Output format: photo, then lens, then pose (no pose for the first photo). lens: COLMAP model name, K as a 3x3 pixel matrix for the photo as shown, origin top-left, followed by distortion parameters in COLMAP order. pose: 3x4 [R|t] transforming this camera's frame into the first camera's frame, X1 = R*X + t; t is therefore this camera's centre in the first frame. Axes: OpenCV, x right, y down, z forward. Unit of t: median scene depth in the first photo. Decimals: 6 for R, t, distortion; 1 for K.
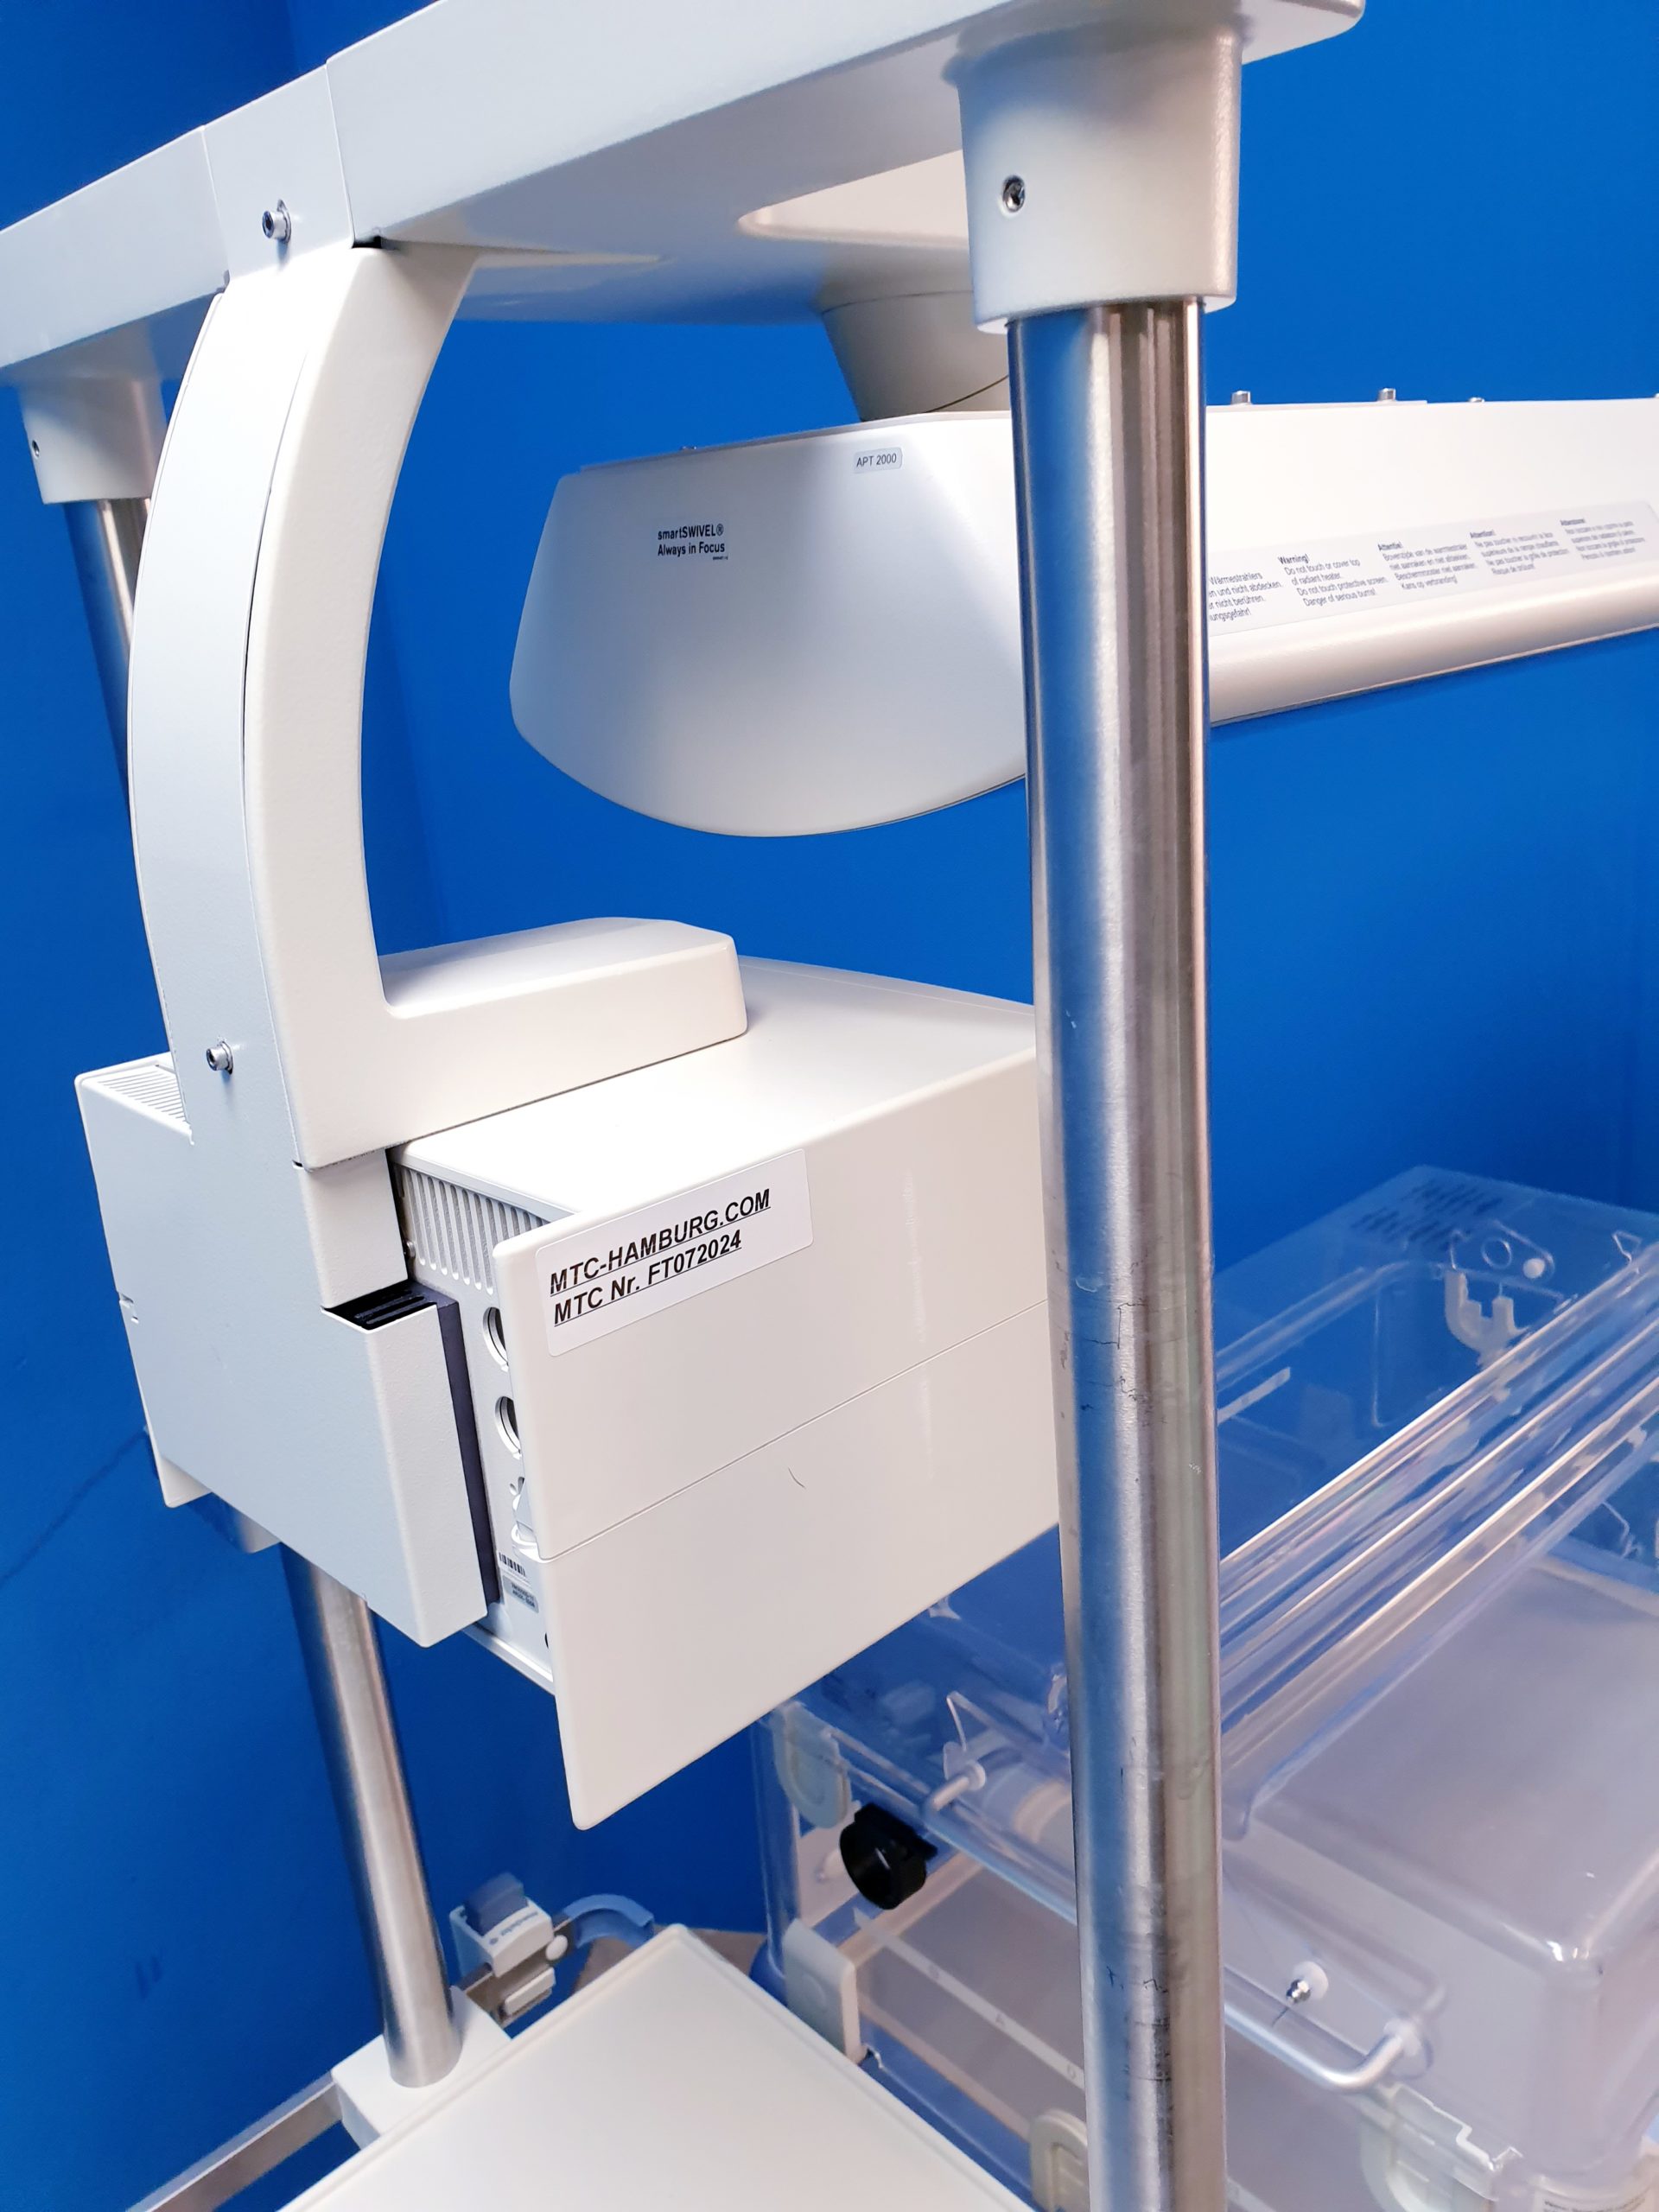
lens RADIAL K [[1725.5, 0, 839.1], [0, 1725.5, 1176.8], [0, 0, 1]] dist [-0.004403, 0.000132]
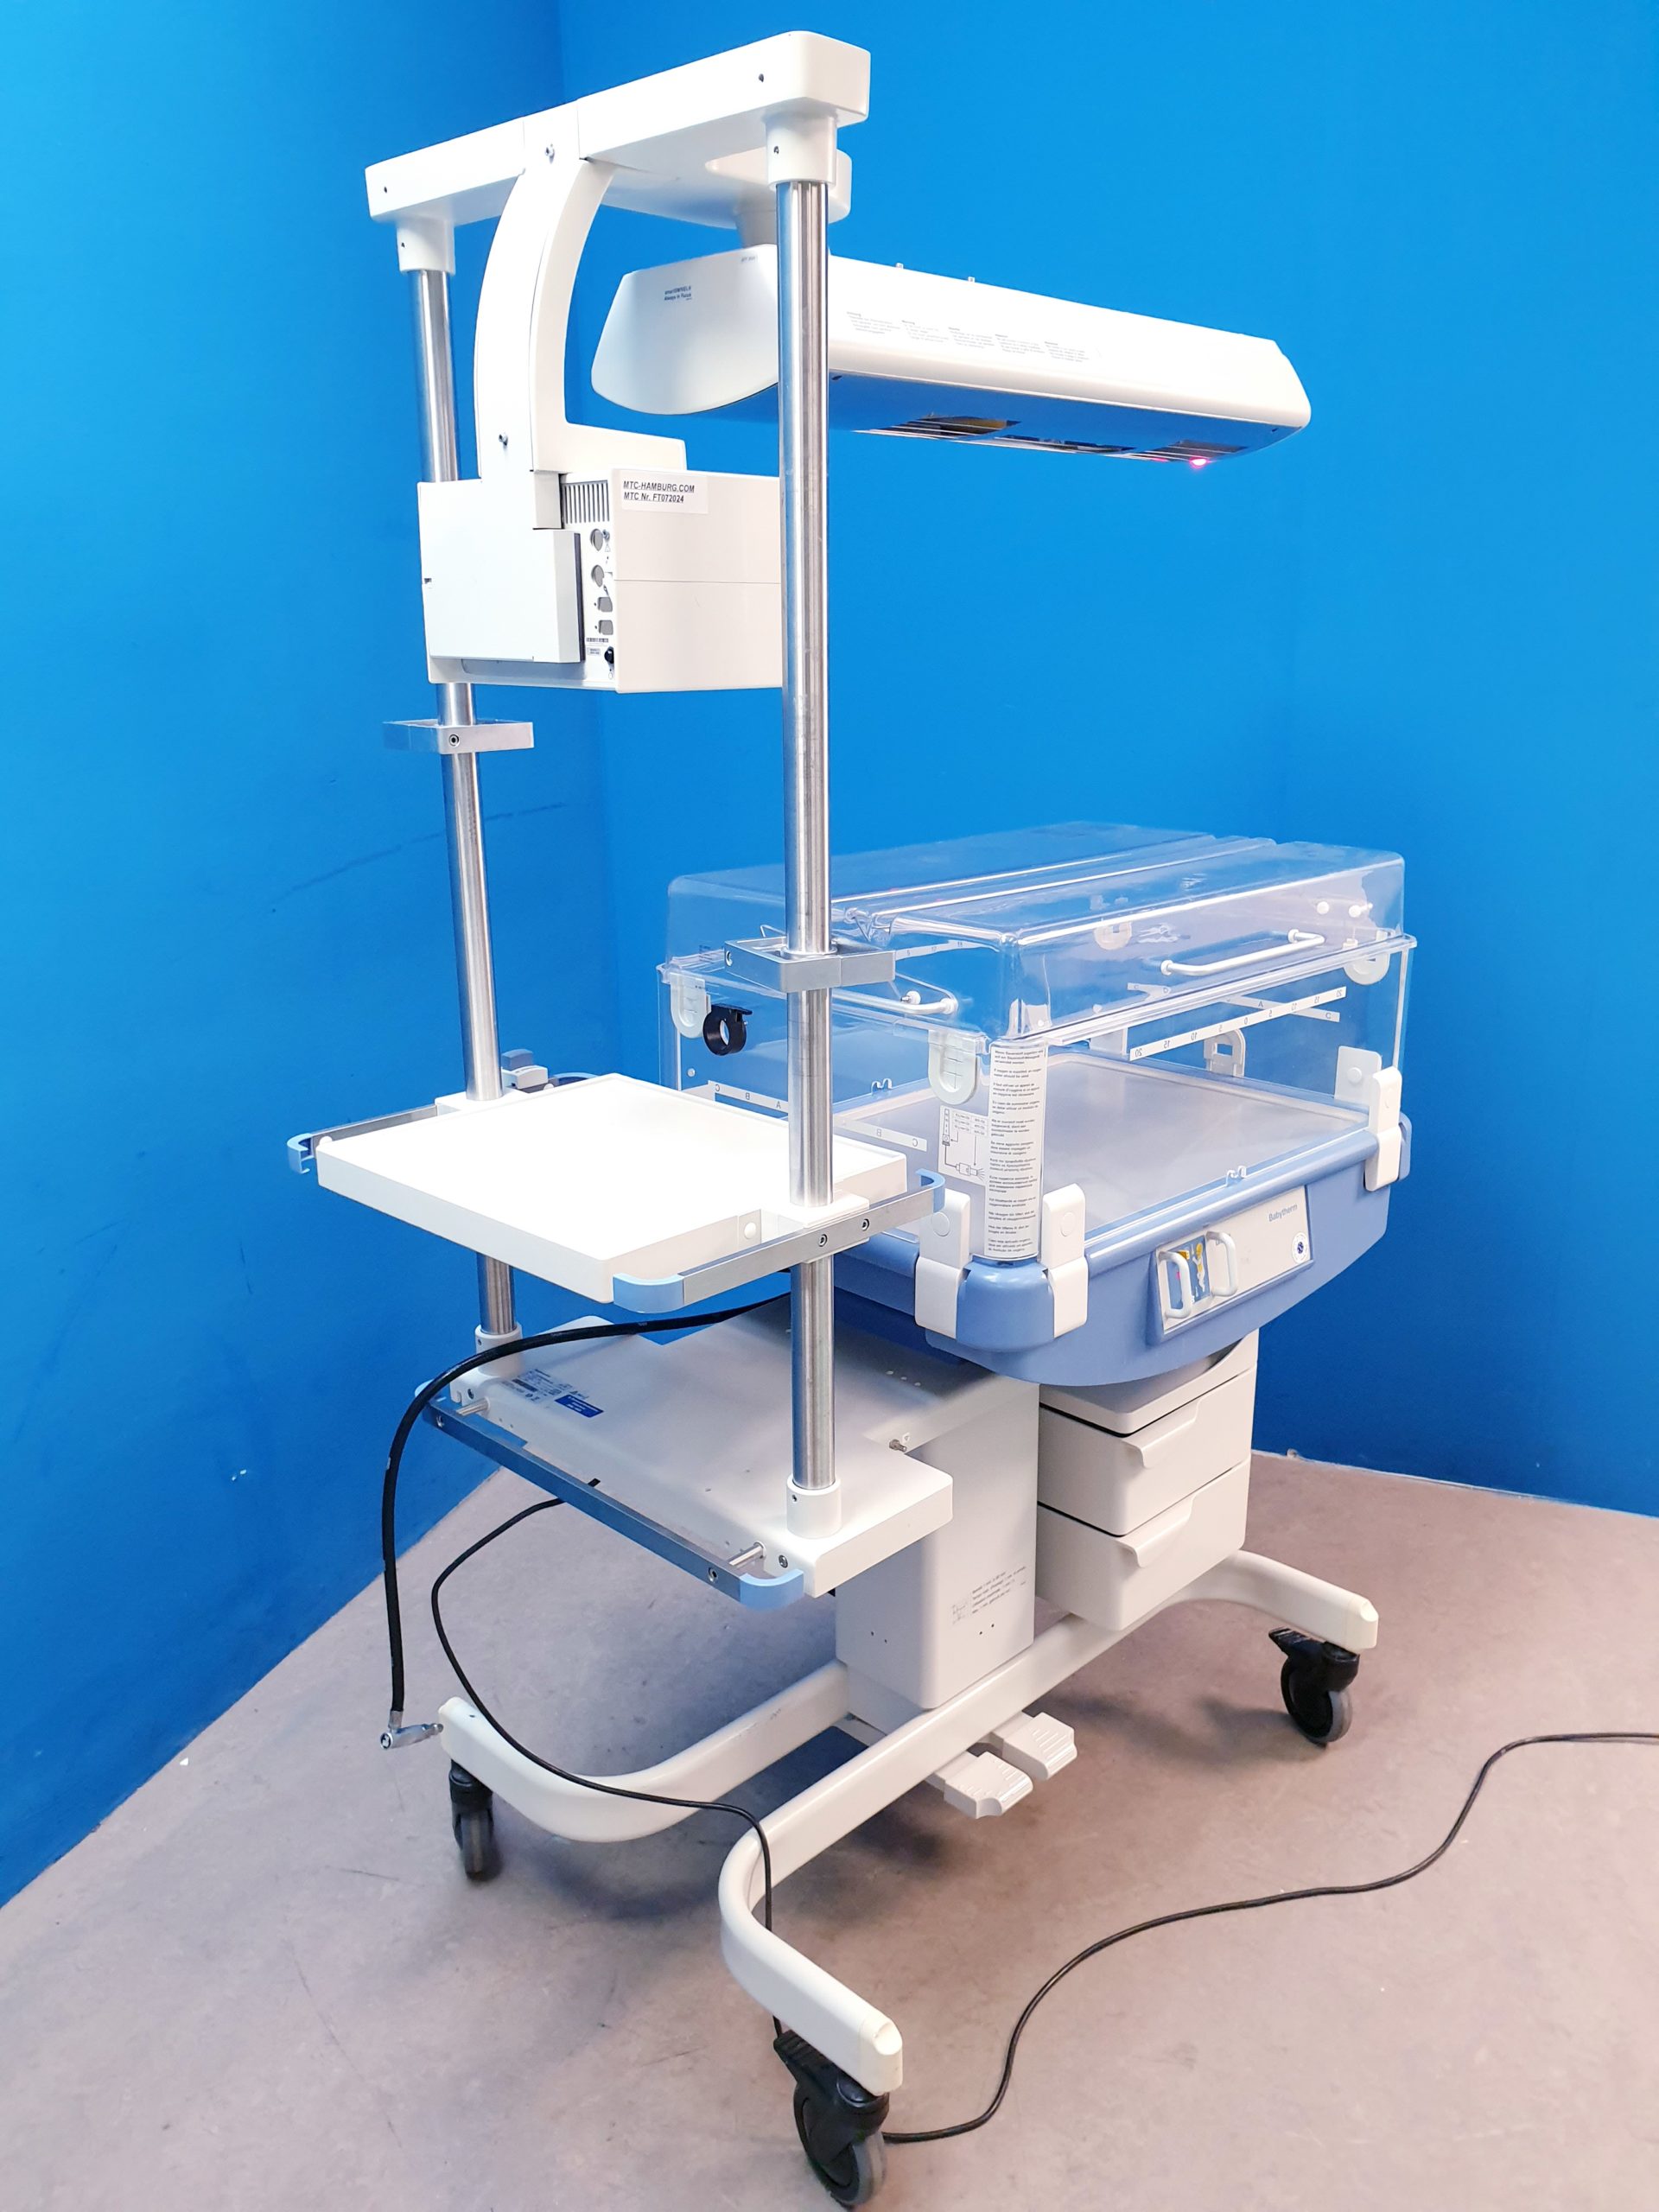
lens RADIAL K [[1728.0, 0, 829.5], [0, 1728.0, 1106.0], [0, 0, 1]] dist [0.012407, 0.010435]
pose [[0.996174, 0.066009, 0.057275, 0.091418], [-0.061928, 0.995601, -0.070316, 1.270265], [-0.061664, 0.066500, 0.995879, -1.909702]]
